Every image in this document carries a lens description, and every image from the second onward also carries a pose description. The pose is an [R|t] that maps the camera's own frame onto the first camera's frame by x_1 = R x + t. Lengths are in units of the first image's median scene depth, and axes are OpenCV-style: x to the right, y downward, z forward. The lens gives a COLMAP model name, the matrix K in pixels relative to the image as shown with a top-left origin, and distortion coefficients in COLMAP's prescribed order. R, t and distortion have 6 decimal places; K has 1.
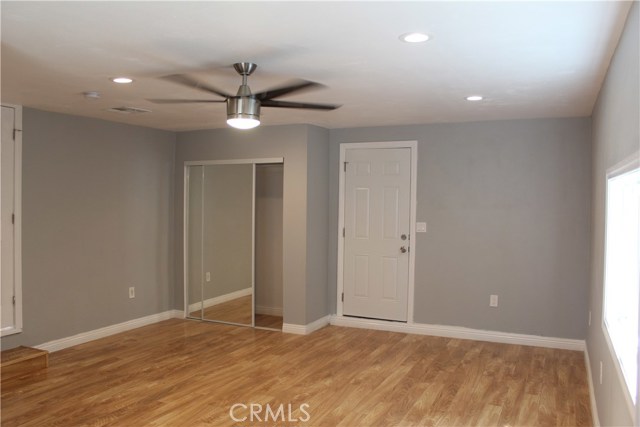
lens RADIAL K [[552.2, 0, 320.0], [0, 552.2, 213.5], [0, 0, 1]] dist [-0.169299, 0.164218]
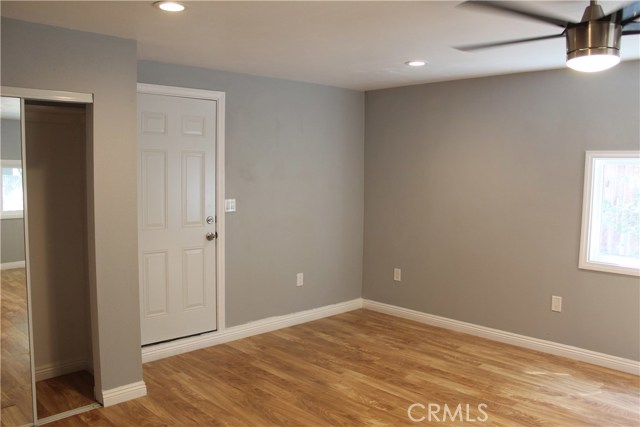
lens RADIAL K [[552.2, 0, 320.0], [0, 552.2, 213.5], [0, 0, 1]] dist [-0.169299, 0.164218]
pose [[0.311006, -0.085896, 0.946519, -0.645235], [0.004255, 0.996023, 0.088990, -0.040221], [-0.950398, -0.023649, 0.310135, 0.798477]]
